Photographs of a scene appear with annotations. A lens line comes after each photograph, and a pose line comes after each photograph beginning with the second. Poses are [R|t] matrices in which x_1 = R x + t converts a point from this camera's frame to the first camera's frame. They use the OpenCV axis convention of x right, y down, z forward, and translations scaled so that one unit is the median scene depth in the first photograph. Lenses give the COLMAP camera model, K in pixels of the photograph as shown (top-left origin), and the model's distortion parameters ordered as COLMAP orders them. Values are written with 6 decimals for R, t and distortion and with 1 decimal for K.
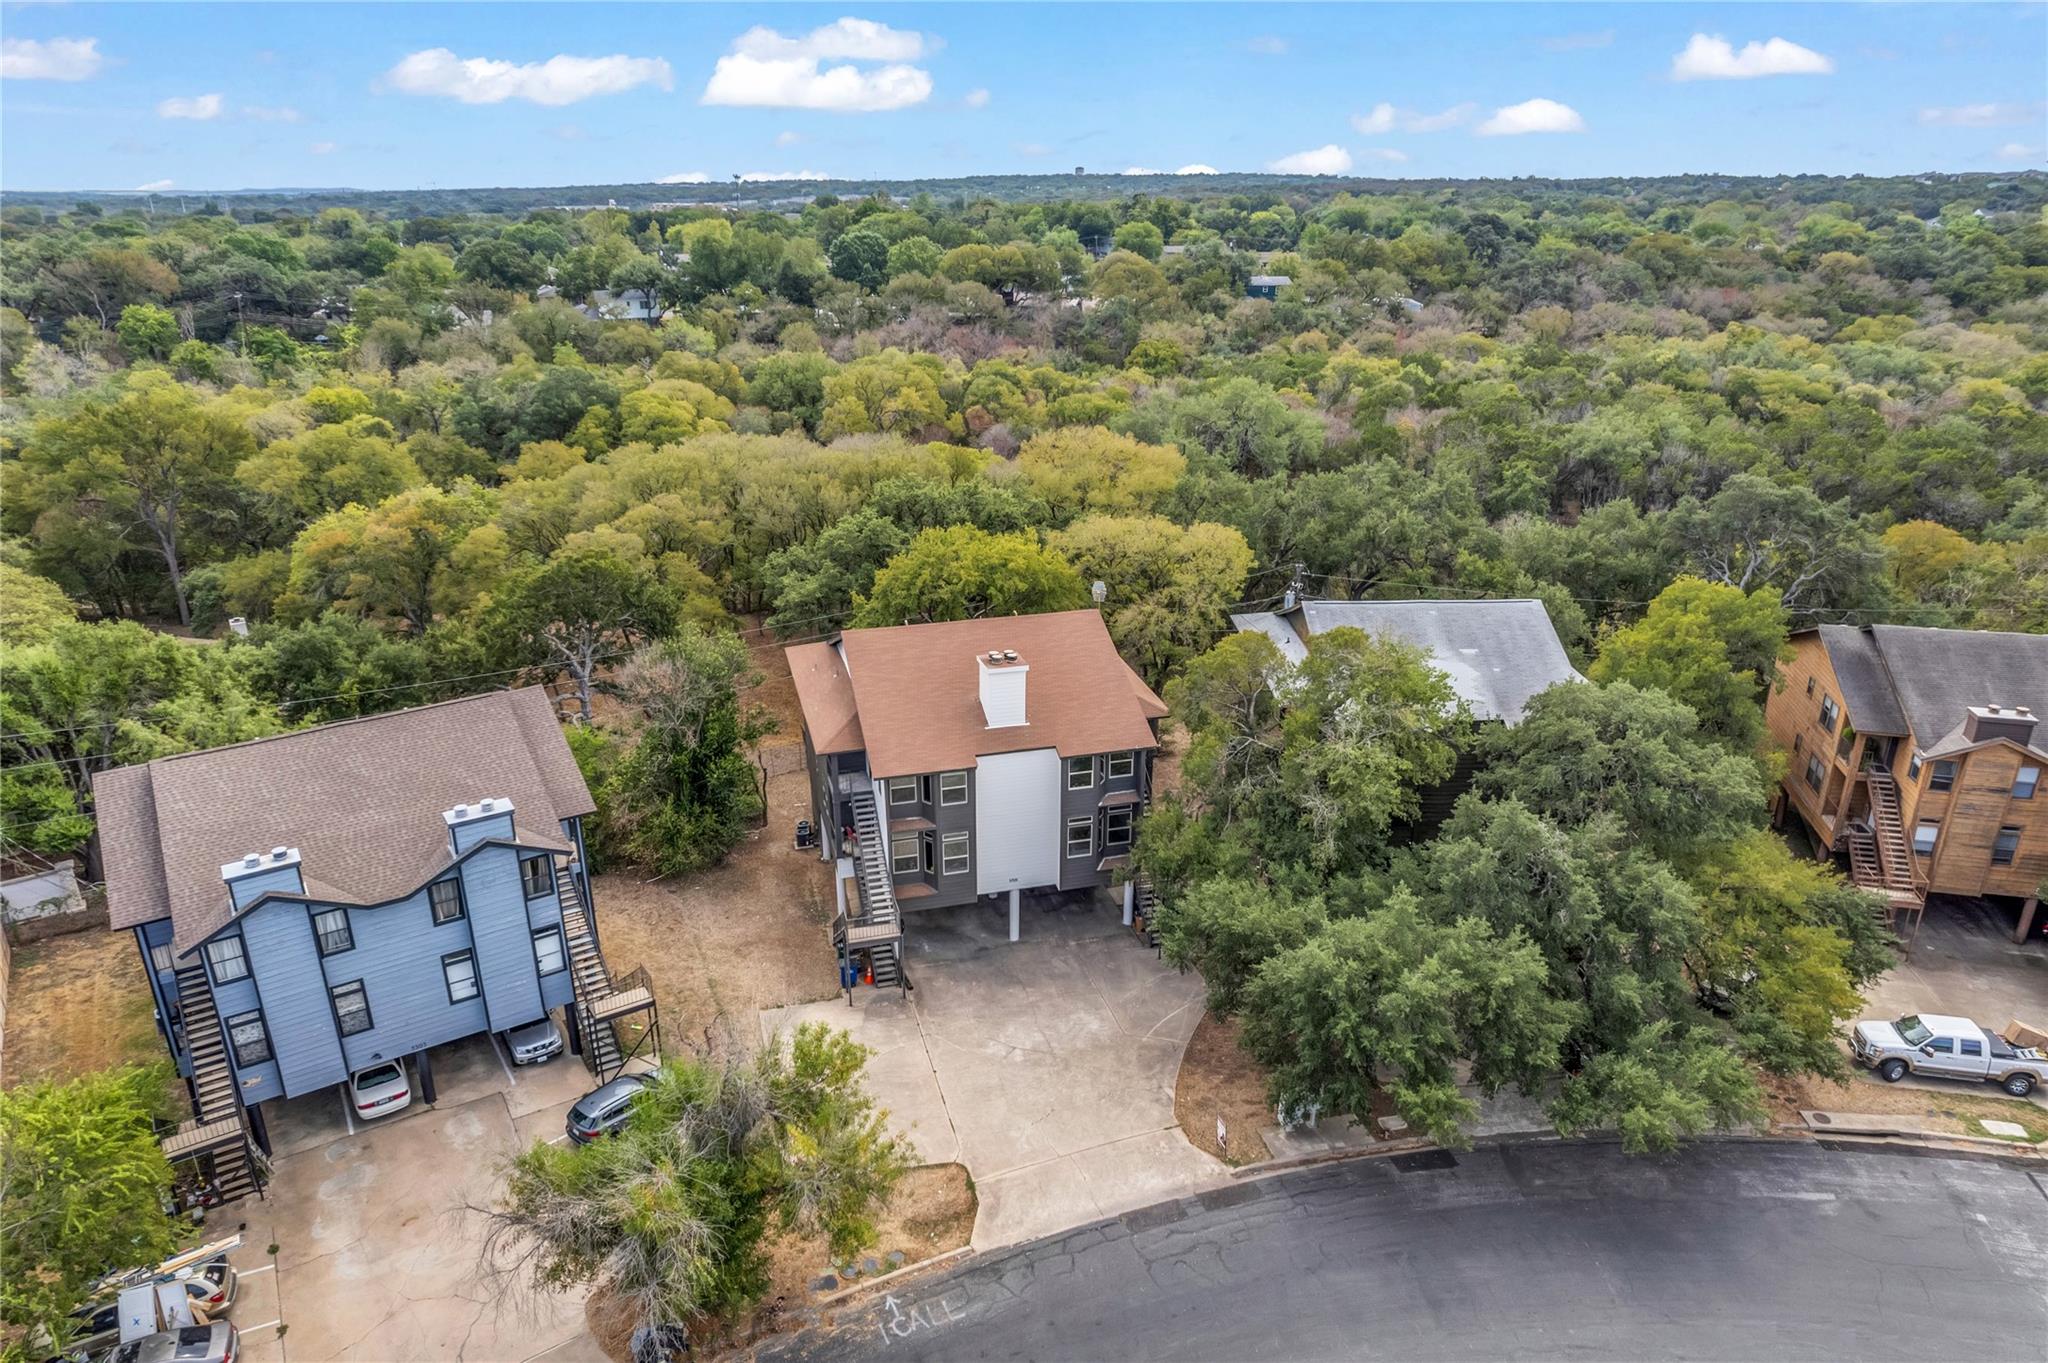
lens RADIAL K [[1314.8, 0, 1027.3], [0, 1314.8, 685.5], [0, 0, 1]] dist [-0.075183, 0.067644]
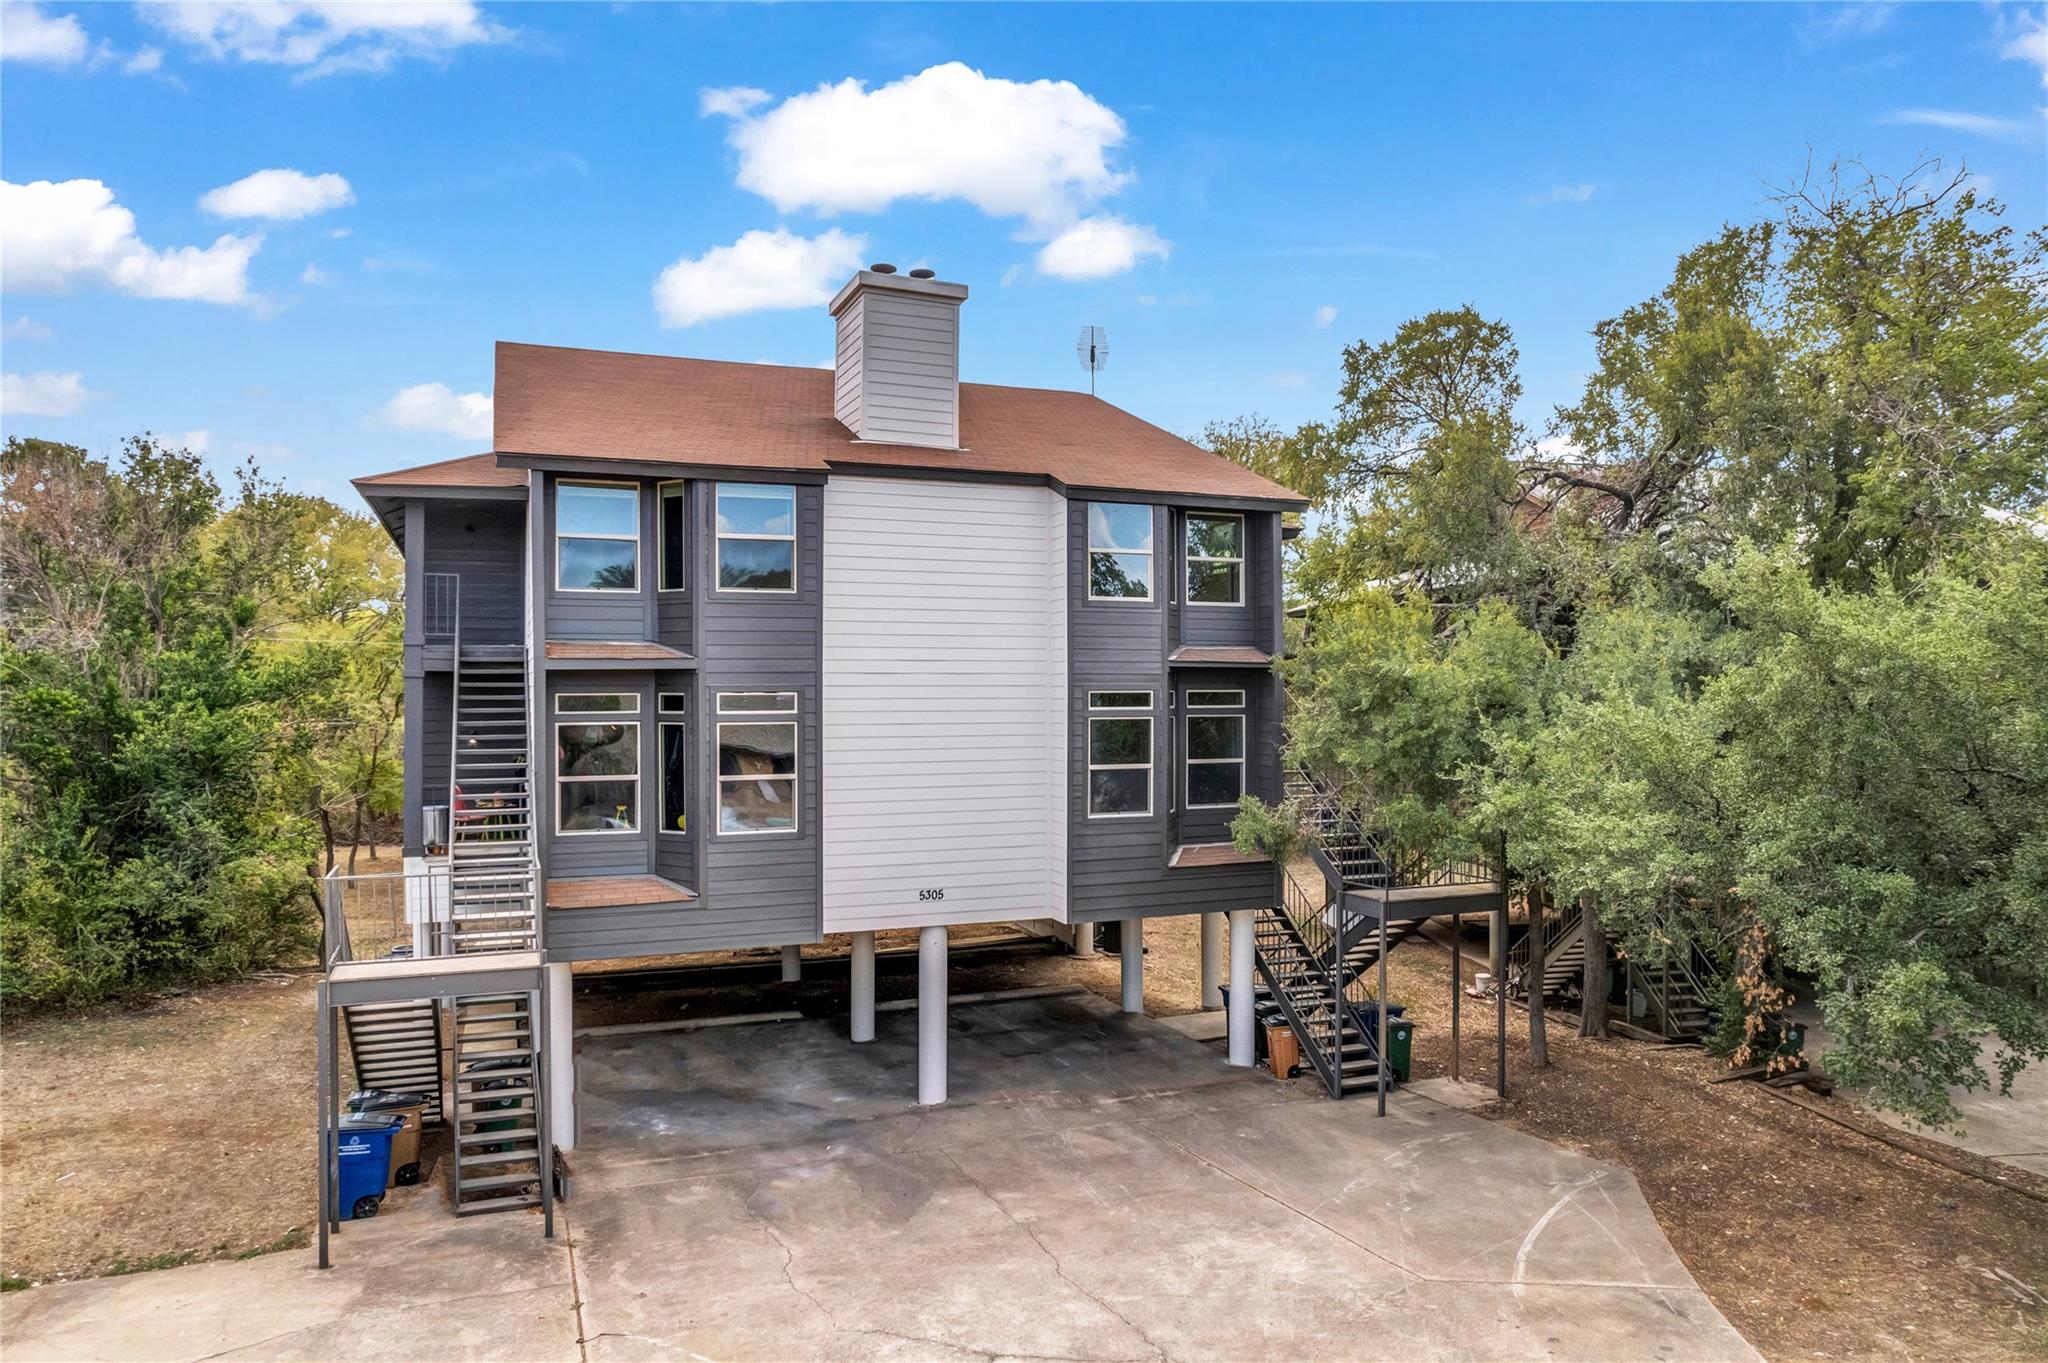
lens RADIAL K [[1314.8, 0, 1026.2], [0, 1314.8, 679.9], [0, 0, 1]] dist [-0.075183, 0.067644]
pose [[0.992714, -0.004115, 0.120425, -0.032187], [0.048622, 0.928120, -0.369092, 0.268532], [-0.110250, 0.372258, 0.921558, 0.803089]]
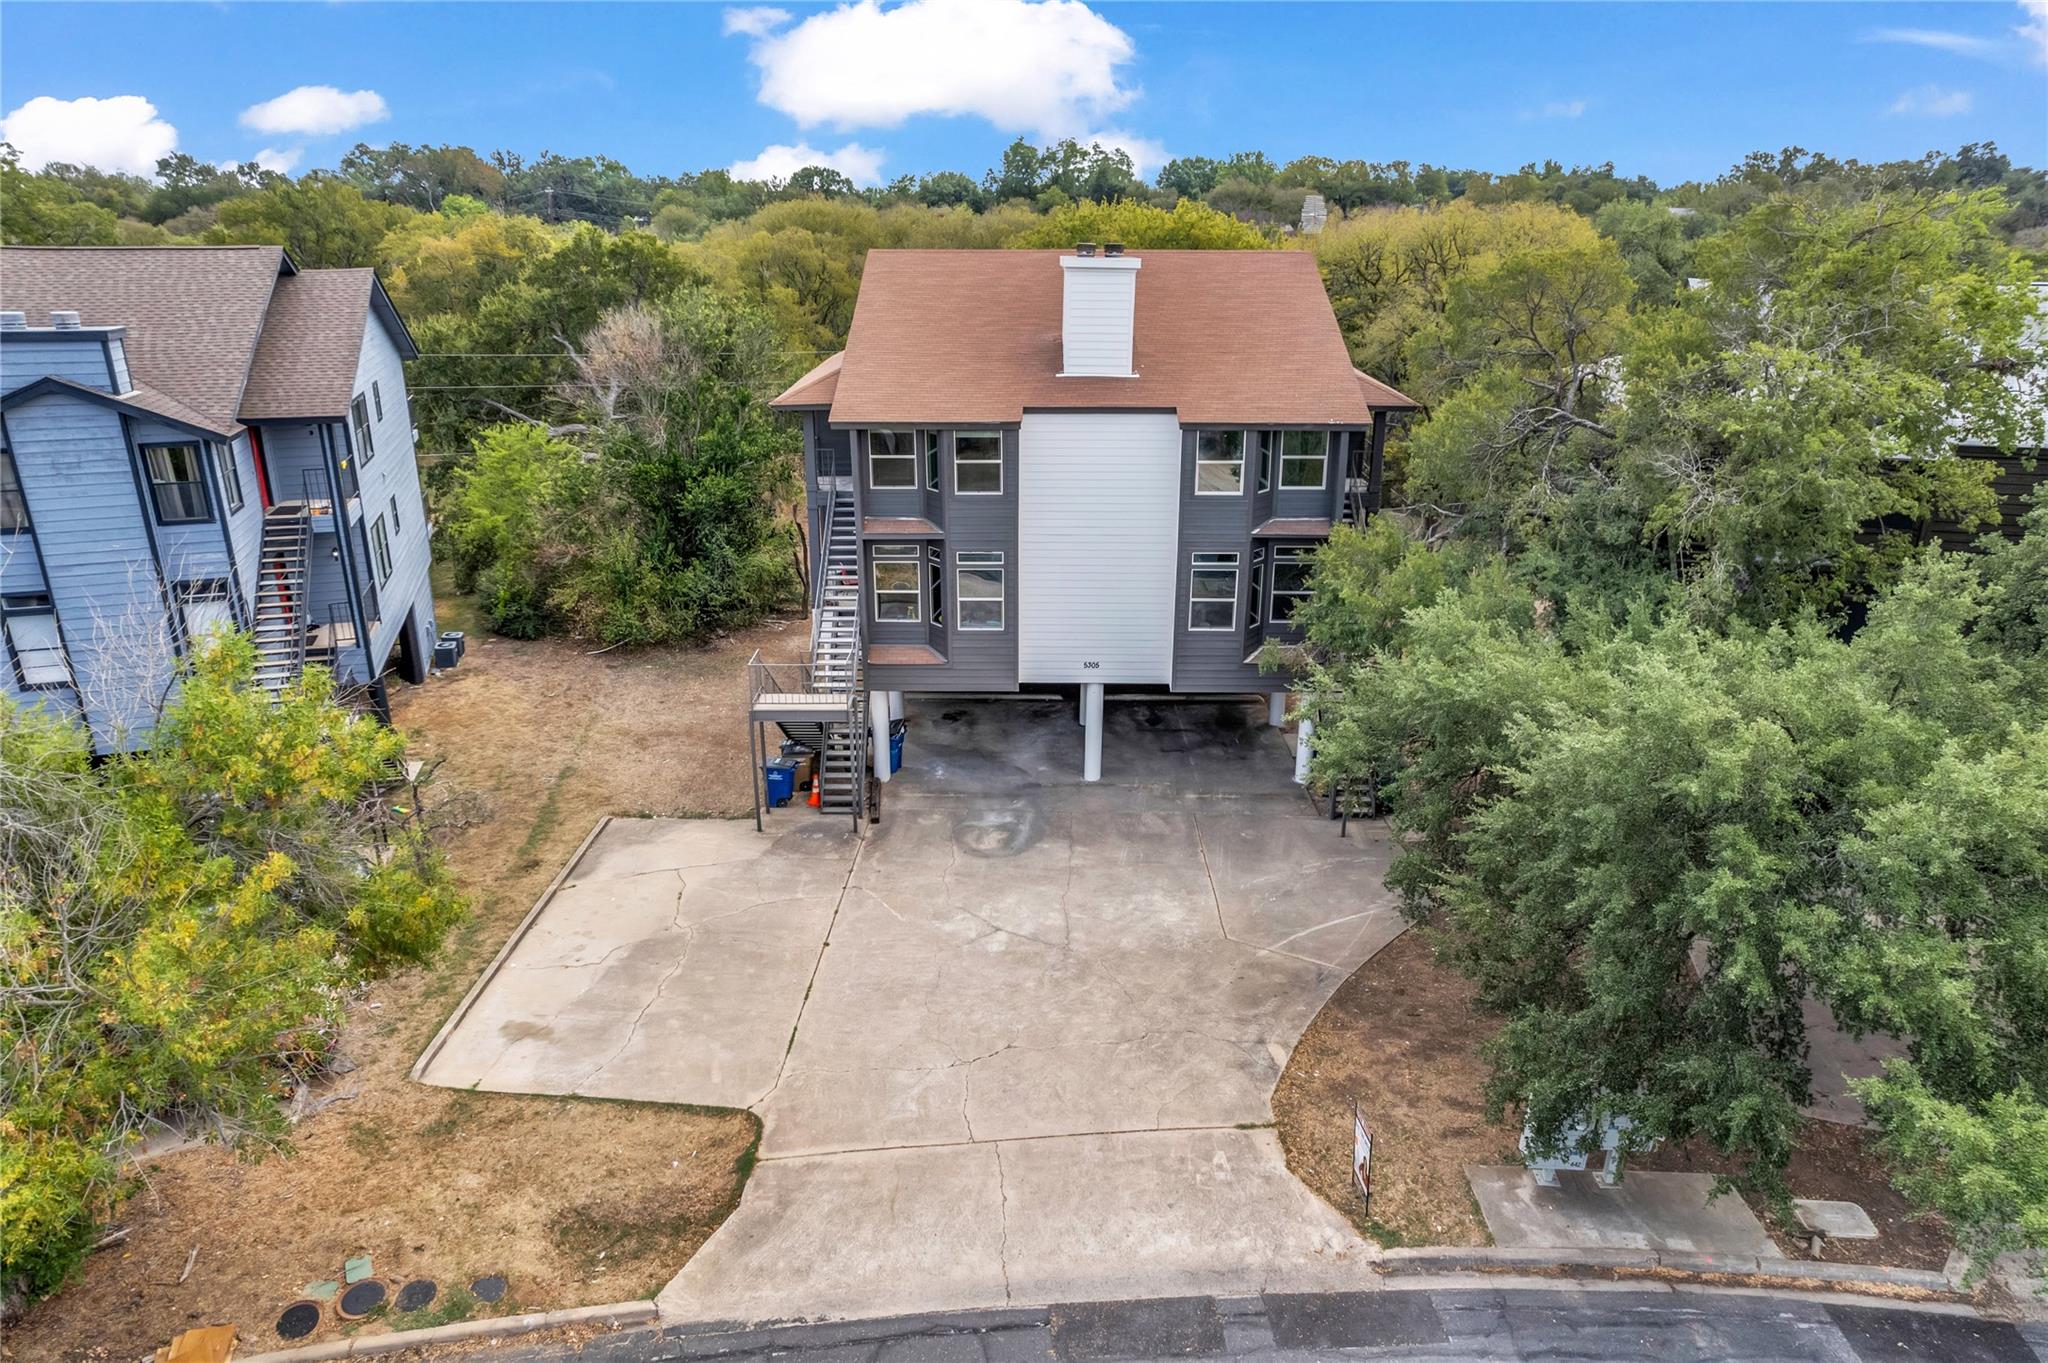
lens RADIAL K [[1314.8, 0, 1021.3], [0, 1314.8, 693.7], [0, 0, 1]] dist [-0.075183, 0.067644]
pose [[0.960760, 0.094267, -0.260873, 0.129912], [-0.099083, 0.995065, -0.005344, 0.200962], [0.259082, 0.030982, 0.965358, 0.545266]]
